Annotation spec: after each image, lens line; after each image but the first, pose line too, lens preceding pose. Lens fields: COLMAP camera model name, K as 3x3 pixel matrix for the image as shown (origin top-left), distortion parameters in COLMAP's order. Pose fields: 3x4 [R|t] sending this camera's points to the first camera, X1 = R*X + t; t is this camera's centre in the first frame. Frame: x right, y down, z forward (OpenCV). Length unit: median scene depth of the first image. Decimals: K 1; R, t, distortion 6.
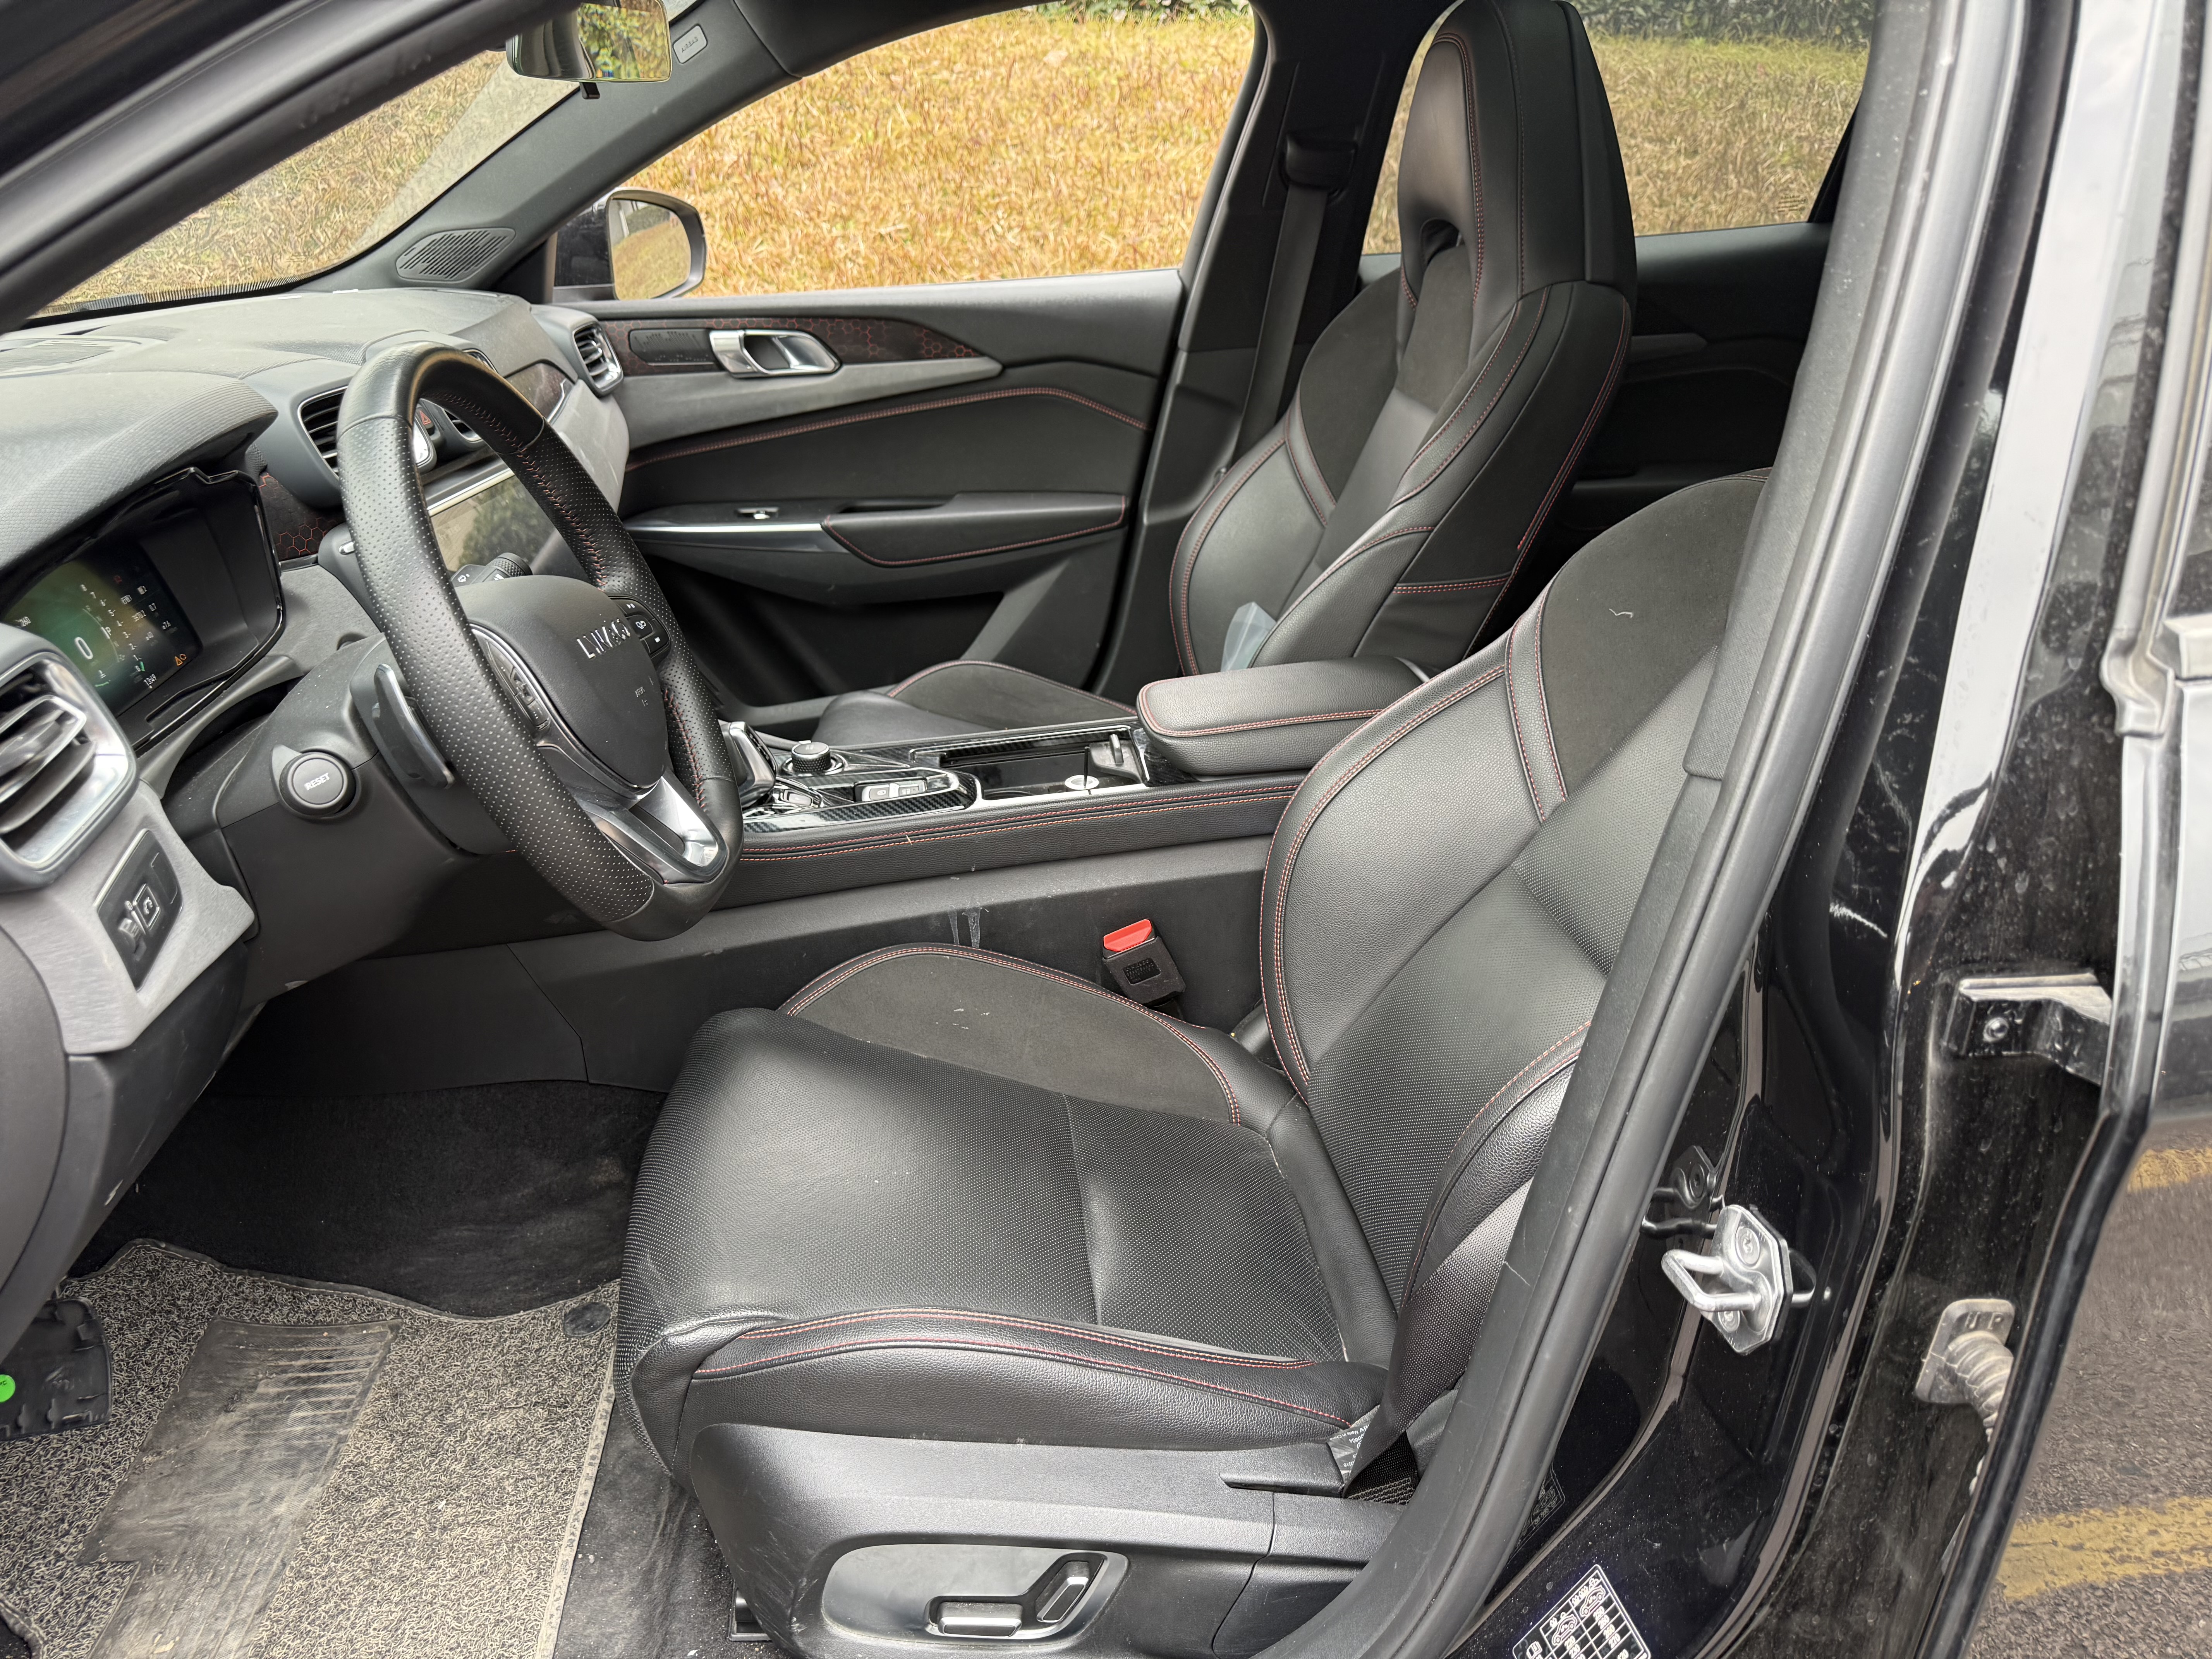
lens RADIAL K [[1558.3, 0, 1095.1], [0, 1558.3, 822.8], [0, 0, 1]] dist [0.156255, -0.309800]
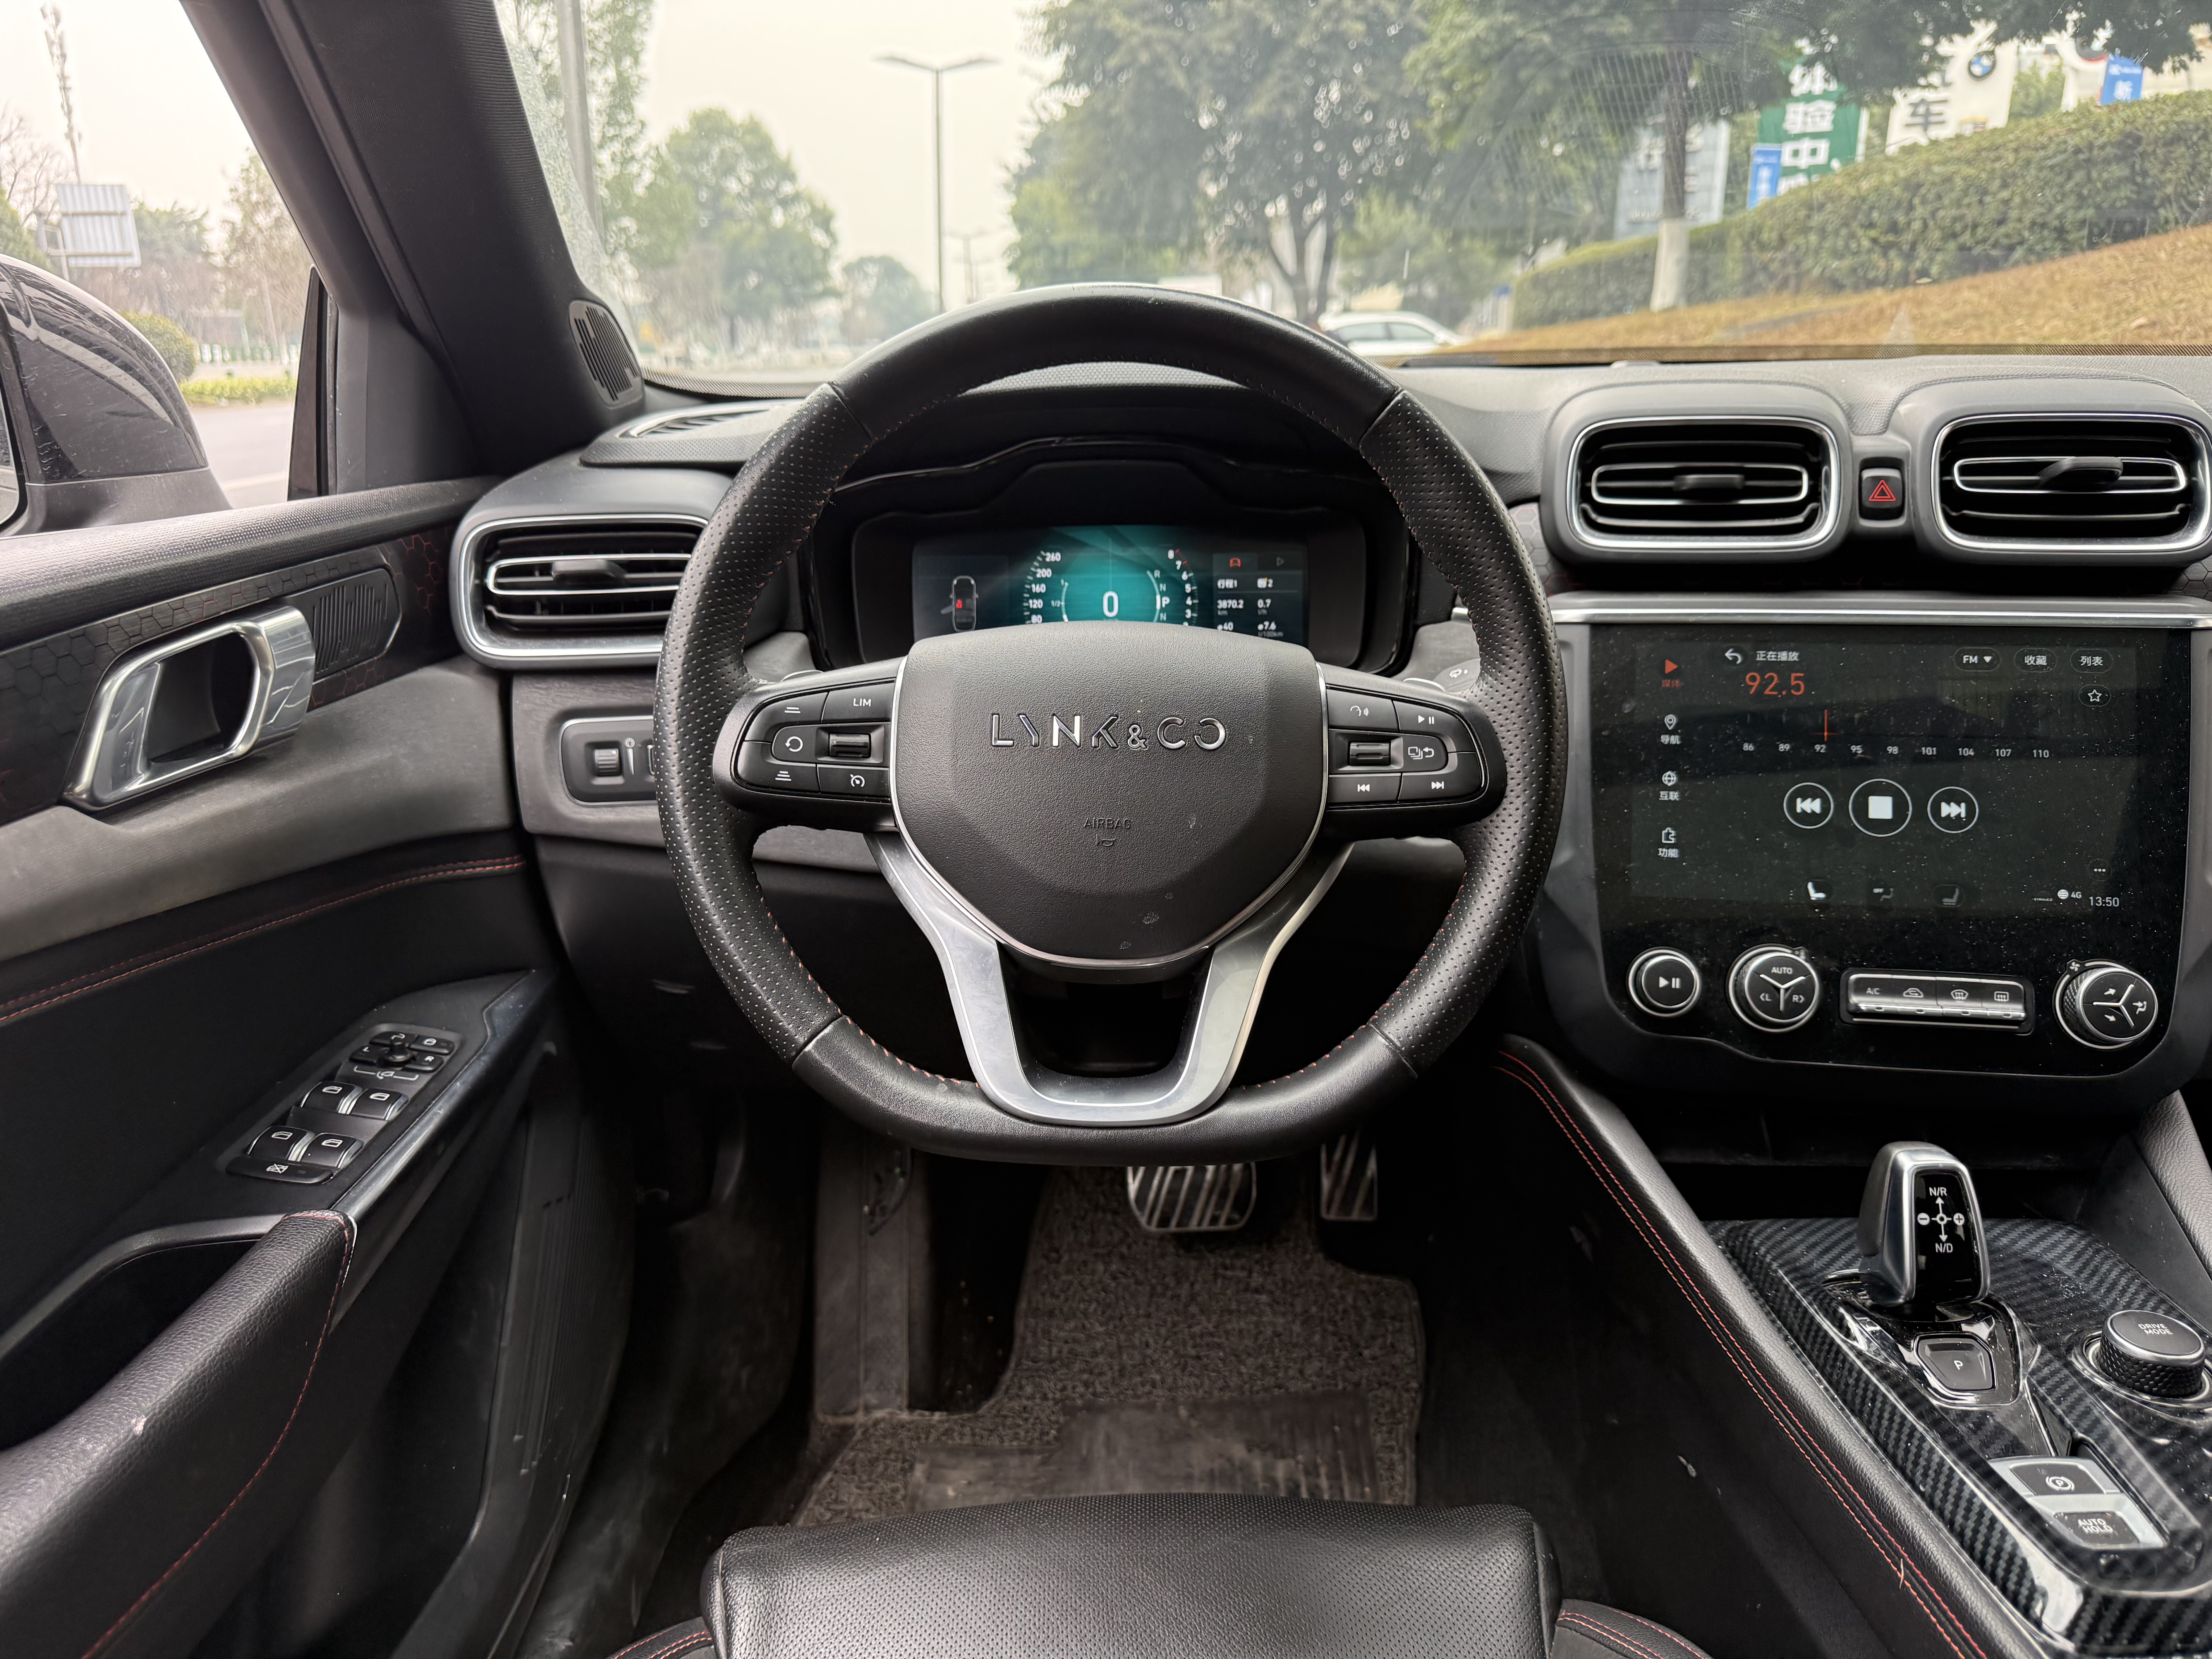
lens RADIAL K [[1581.9, 0, 1117.9], [0, 1581.9, 838.2], [0, 0, 1]] dist [0.007871, -0.010723]
pose [[-0.094611, 0.311613, -0.945487, 0.157083], [-0.389693, 0.862365, 0.323212, -0.142047], [0.916072, 0.399030, 0.039844, 0.482646]]
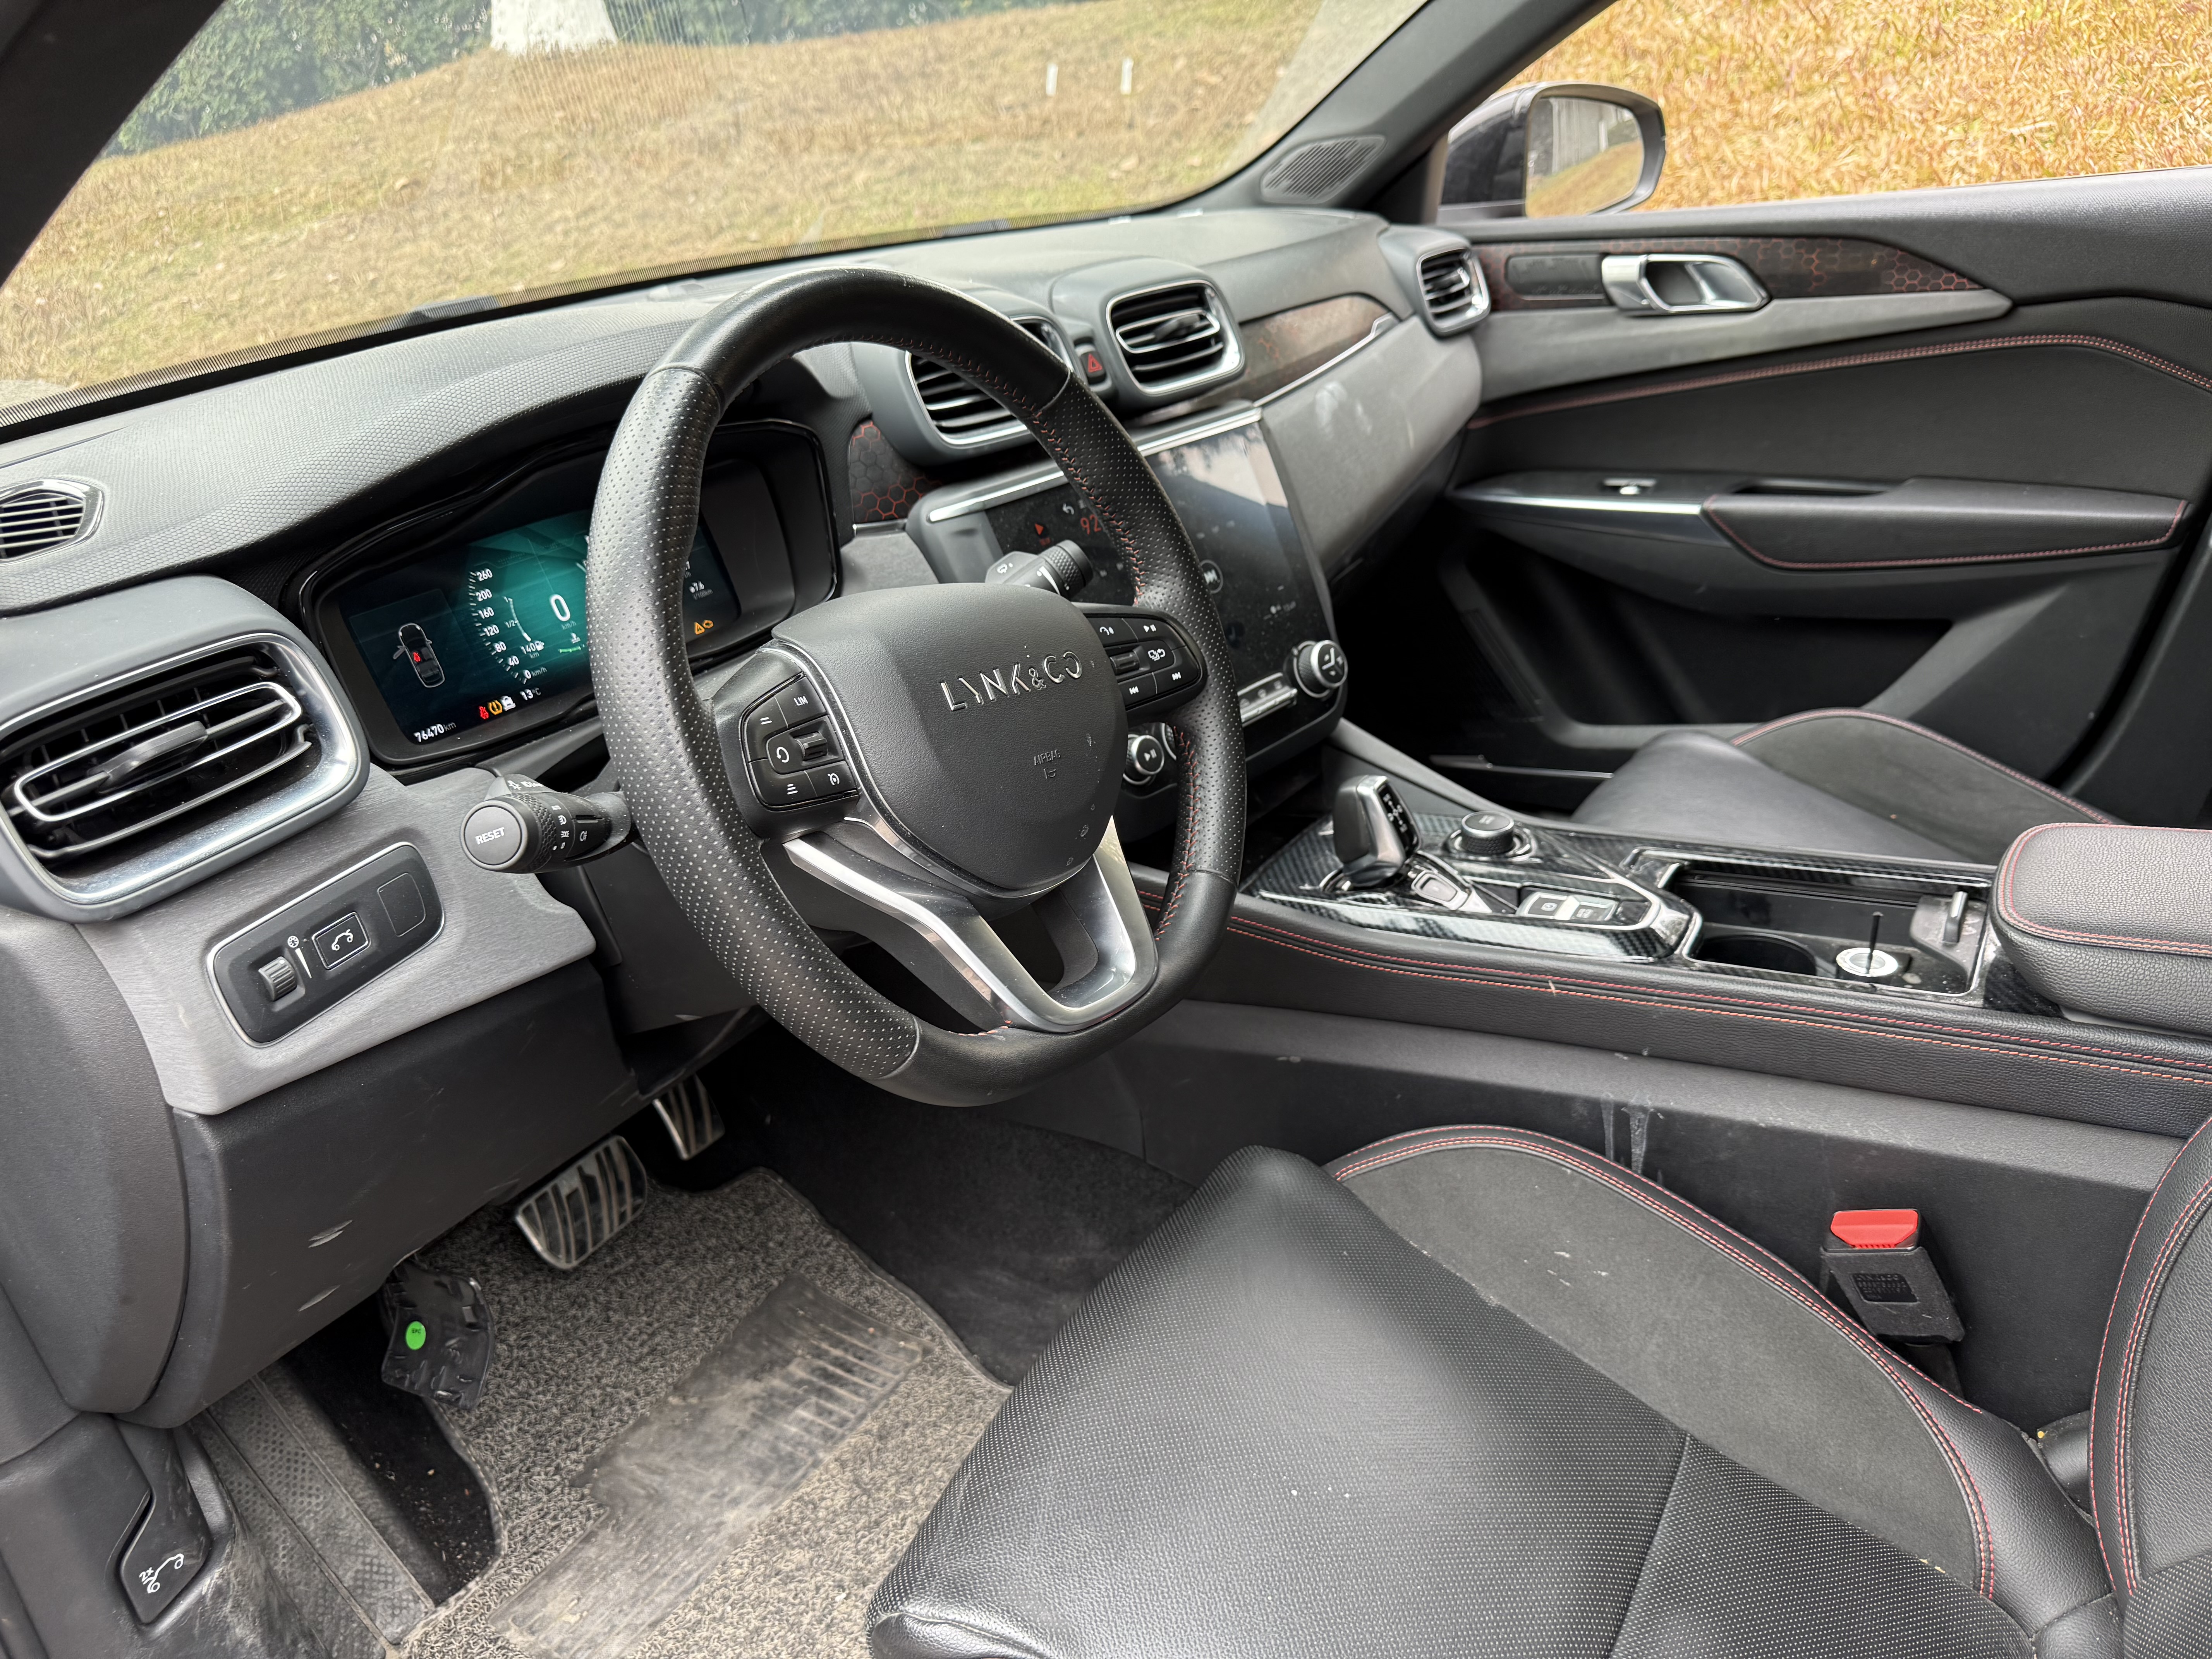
lens RADIAL K [[1581.9, 0, 1117.9], [0, 1581.9, 838.2], [0, 0, 1]] dist [0.007871, -0.010723]
pose [[0.794086, 0.207967, -0.571119, 0.076460], [-0.180099, 0.977953, 0.105700, -0.063423], [0.580509, 0.018923, 0.814034, 0.212006]]
